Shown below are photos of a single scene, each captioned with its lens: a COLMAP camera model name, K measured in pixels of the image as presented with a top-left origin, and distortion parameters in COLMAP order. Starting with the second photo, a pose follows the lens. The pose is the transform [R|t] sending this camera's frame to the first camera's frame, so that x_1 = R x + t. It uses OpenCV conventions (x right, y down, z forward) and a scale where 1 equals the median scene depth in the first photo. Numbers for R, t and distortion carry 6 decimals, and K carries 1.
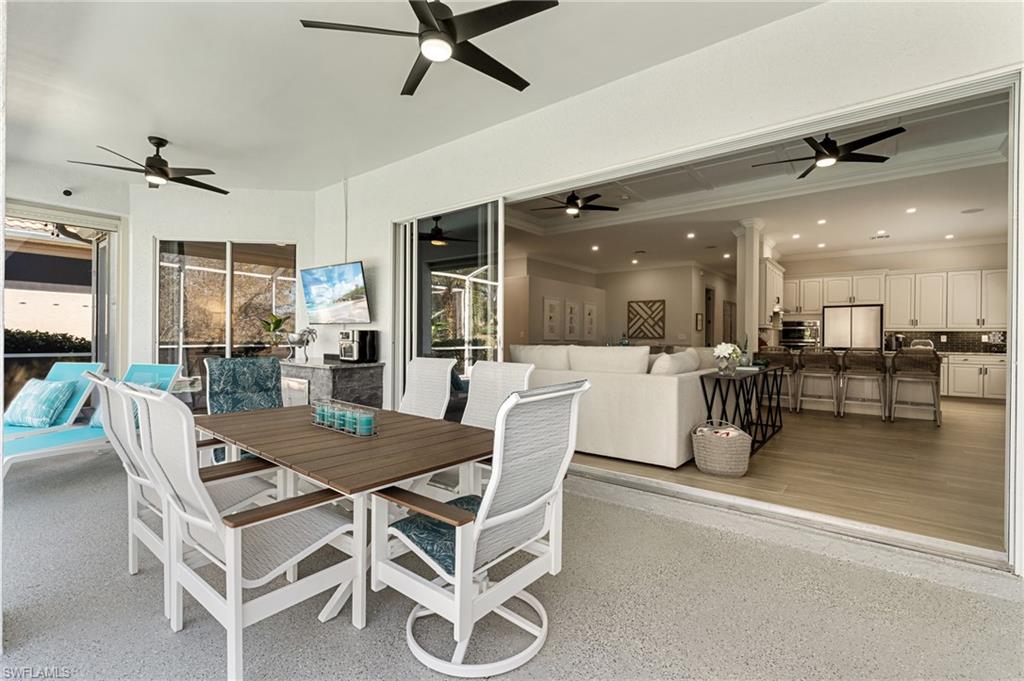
lens RADIAL K [[456.3, 0, 513.5], [0, 456.3, 335.5], [0, 0, 1]] dist [-0.001538, -0.000252]
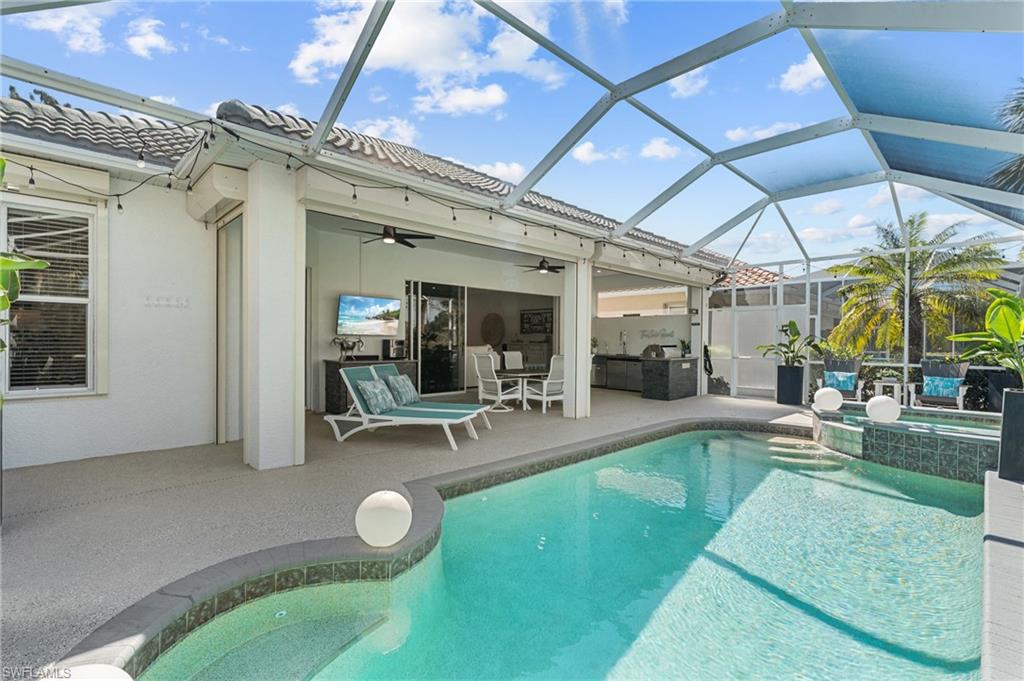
lens RADIAL K [[463.2, 0, 523.9], [0, 463.2, 342.9], [0, 0, 1]] dist [-0.002221, -0.000038]
pose [[0.114260, -0.014432, 0.993346, -1.116394], [-0.011554, 0.999808, 0.015855, -0.020640], [-0.993384, -0.013288, 0.114071, 0.193618]]
